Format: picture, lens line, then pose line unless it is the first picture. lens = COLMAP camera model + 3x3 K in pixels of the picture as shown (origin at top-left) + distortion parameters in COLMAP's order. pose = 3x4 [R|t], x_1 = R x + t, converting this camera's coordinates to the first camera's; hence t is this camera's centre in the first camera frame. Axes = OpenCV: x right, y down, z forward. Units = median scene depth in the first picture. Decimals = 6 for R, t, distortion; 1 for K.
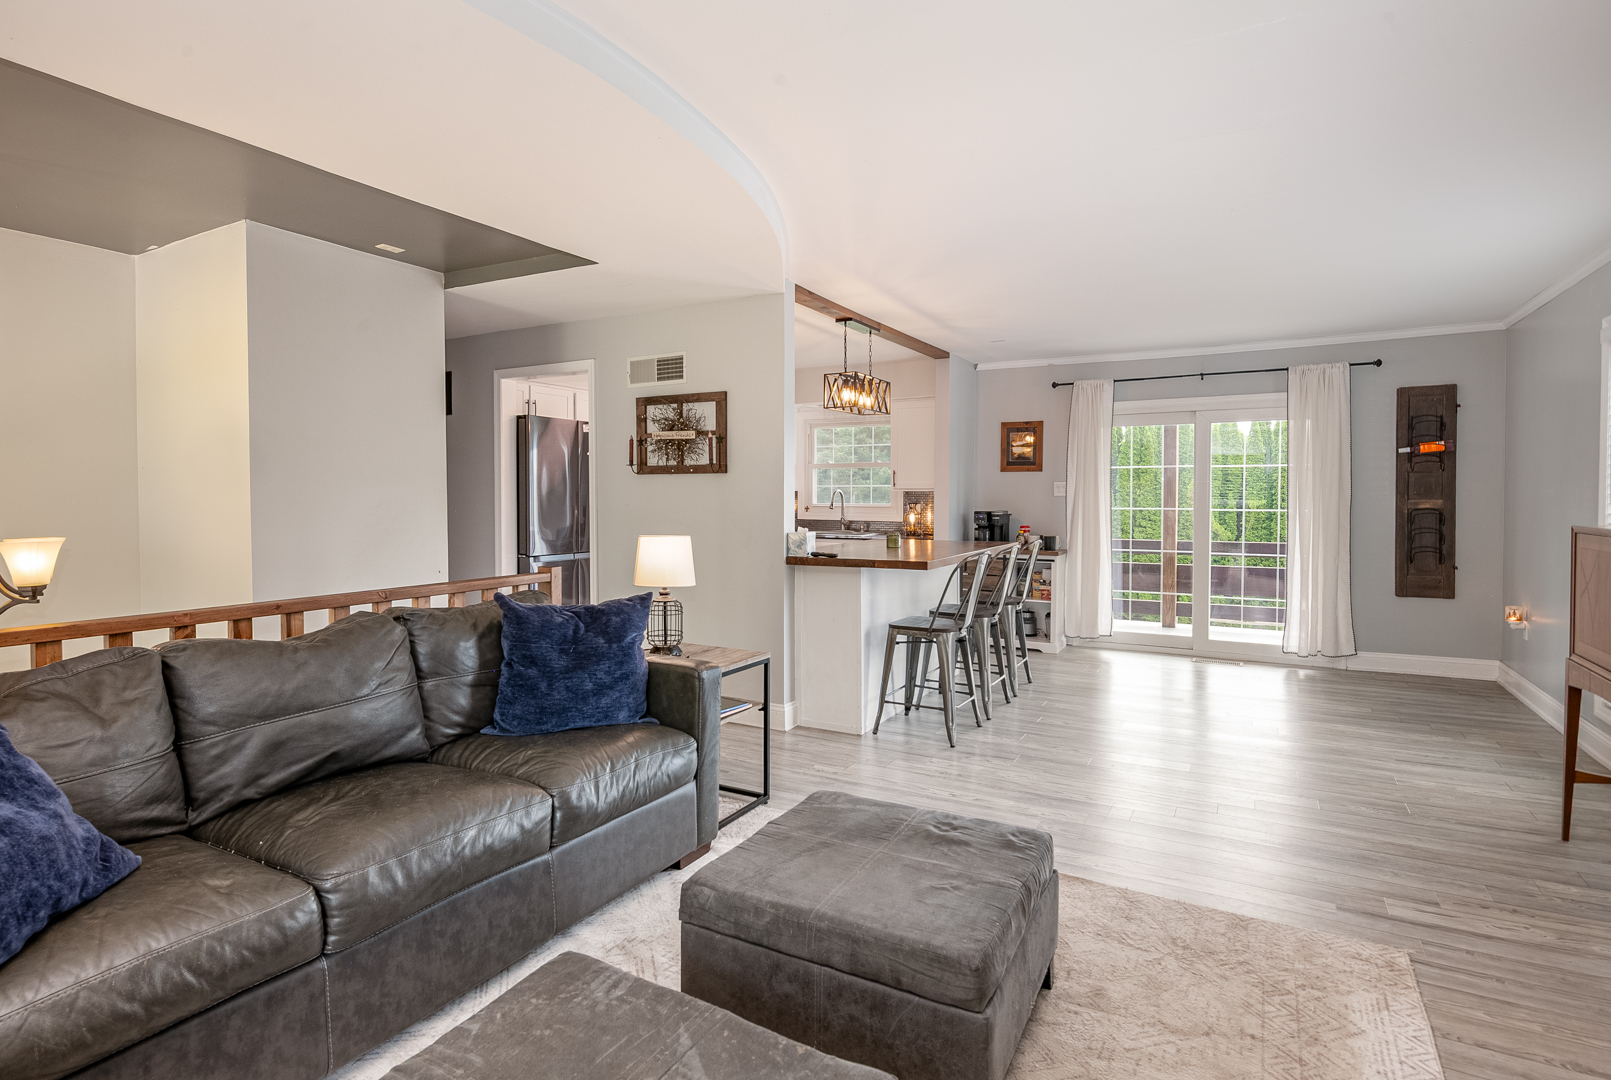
lens RADIAL K [[822.2, 0, 800.8], [0, 822.2, 507.2], [0, 0, 1]] dist [-0.002049, -0.000850]
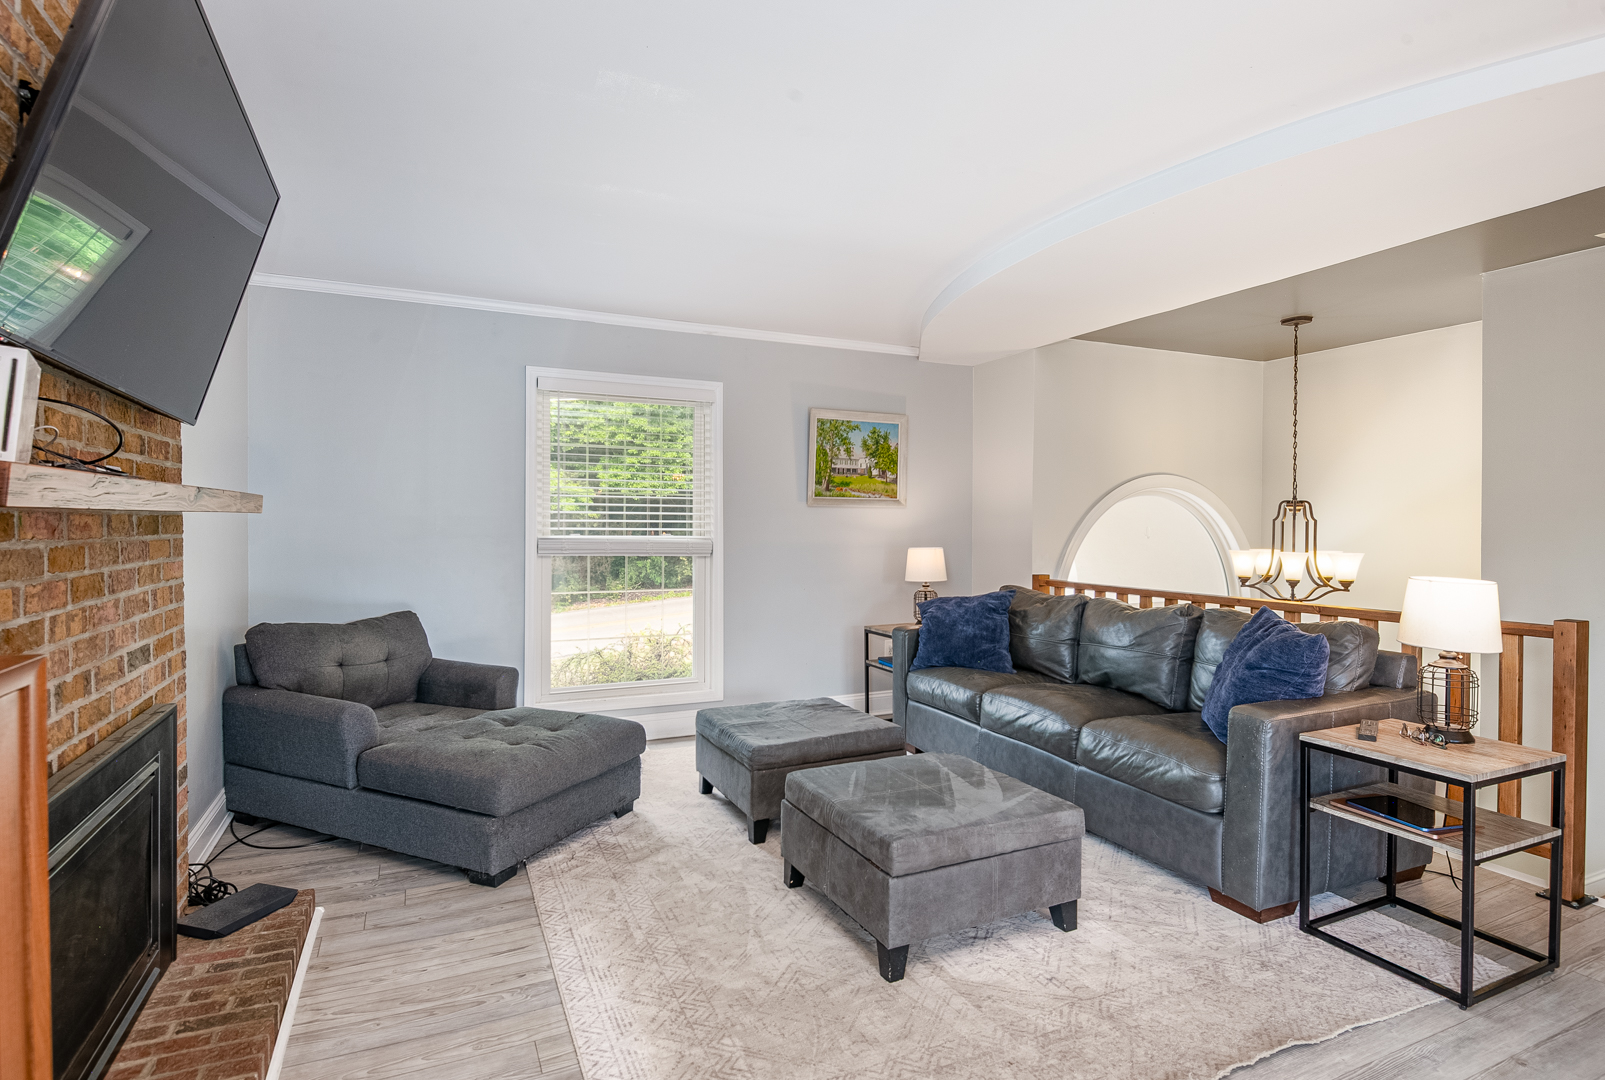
lens RADIAL K [[803.7, 0, 796.3], [0, 803.7, 531.7], [0, 0, 1]] dist [-0.005166, -0.001689]
pose [[-0.586535, 0.005155, -0.809907, 0.682418], [-0.016088, 0.999708, 0.018014, -0.010465], [0.809764, 0.023595, -0.586281, 0.846698]]
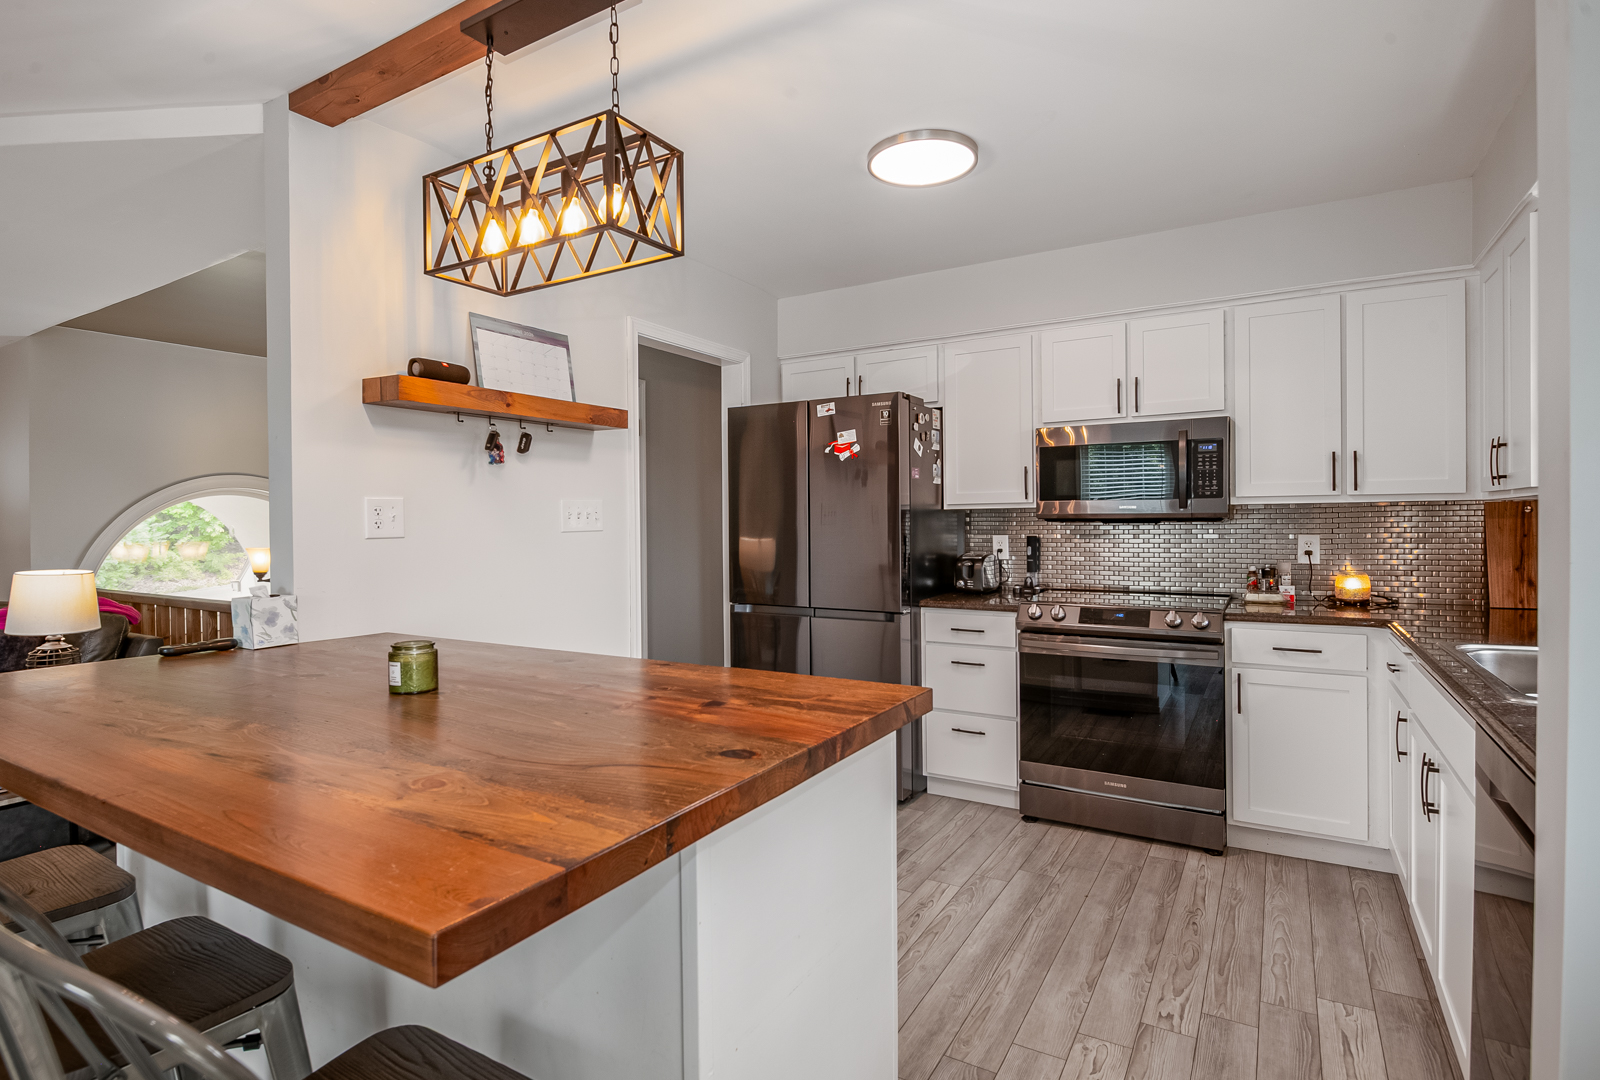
lens RADIAL K [[801.2, 0, 793.8], [0, 801.2, 531.8], [0, 0, 1]] dist [-0.005166, -0.001689]
pose [[-0.032652, 0.013980, -0.999369, 0.556454], [-0.007185, 0.999873, 0.014222, -0.021101], [0.999441, 0.007645, -0.032548, 1.575968]]
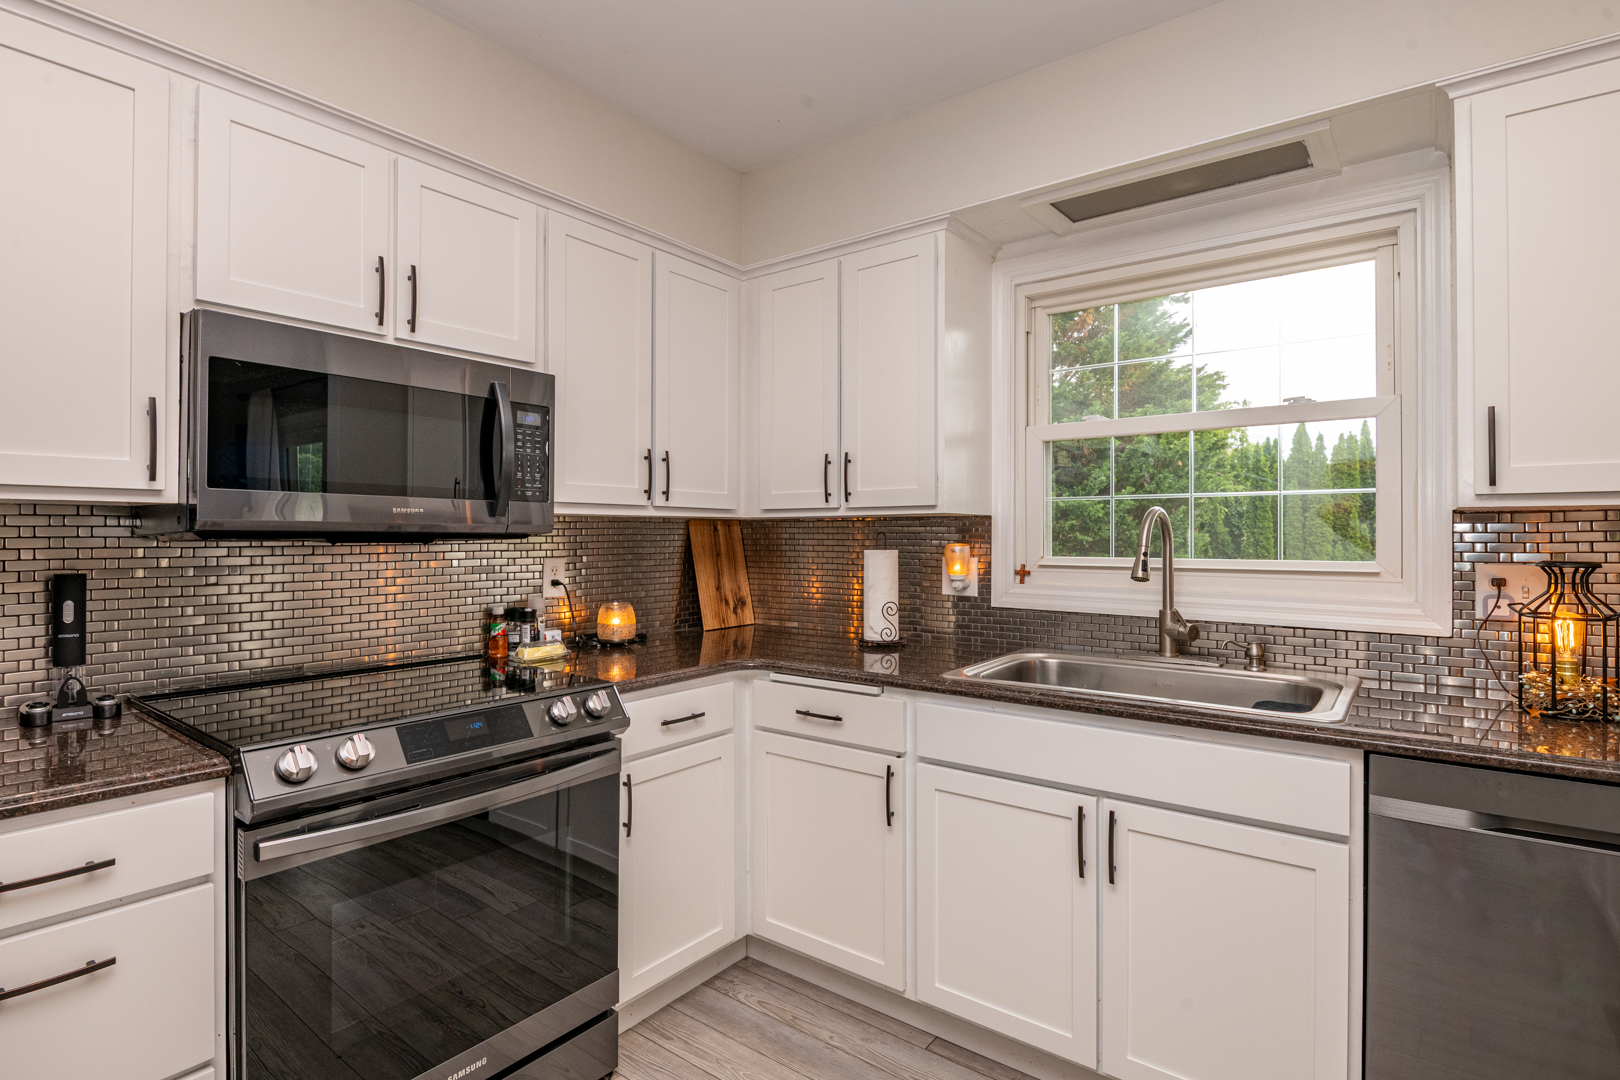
lens RADIAL K [[800.4, 0, 813.0], [0, 800.4, 534.7], [0, 0, 1]] dist [0.001429, -0.010651]
pose [[0.988899, -0.000975, -0.148587, -0.044225], [-0.001928, 0.999810, -0.019388, -0.016409], [0.148578, 0.019459, 0.988709, 1.501597]]
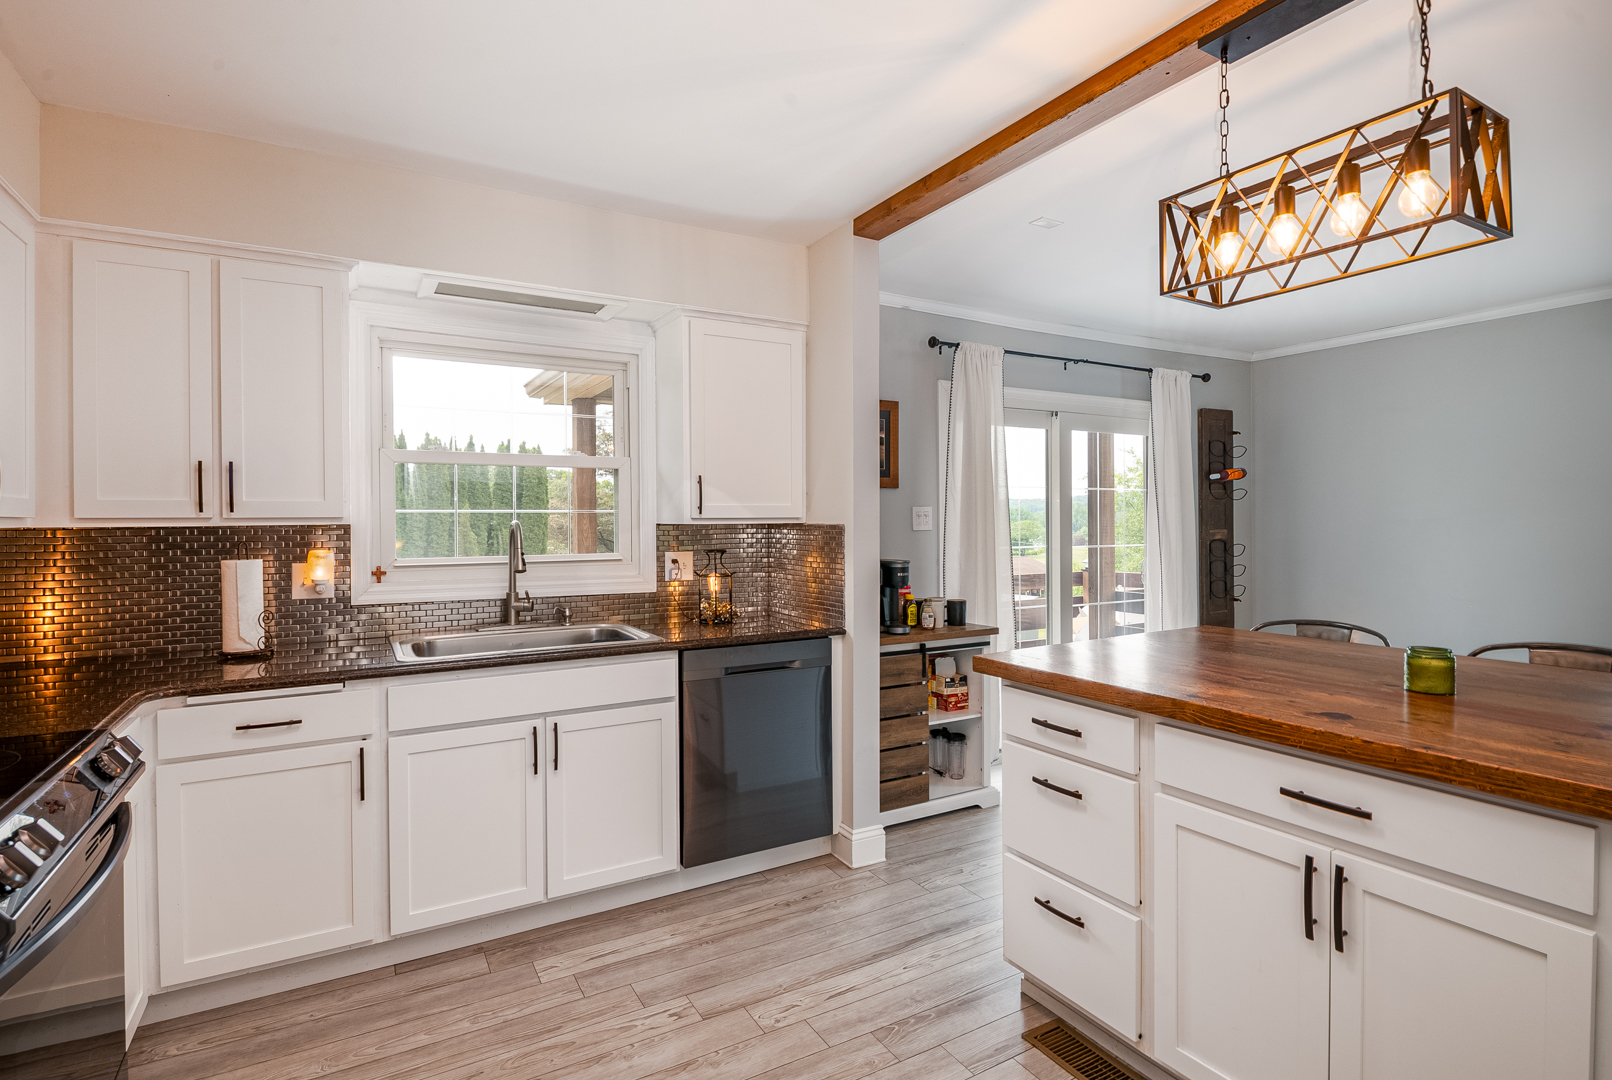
lens RADIAL K [[778.4, 0, 797.9], [0, 778.4, 525.6], [0, 0, 1]] dist [-0.003353, -0.009744]
pose [[0.518898, -0.008743, 0.854792, -0.395619], [0.022073, 0.999751, -0.003174, -0.032617], [-0.854551, 0.020514, 0.518962, 1.446706]]
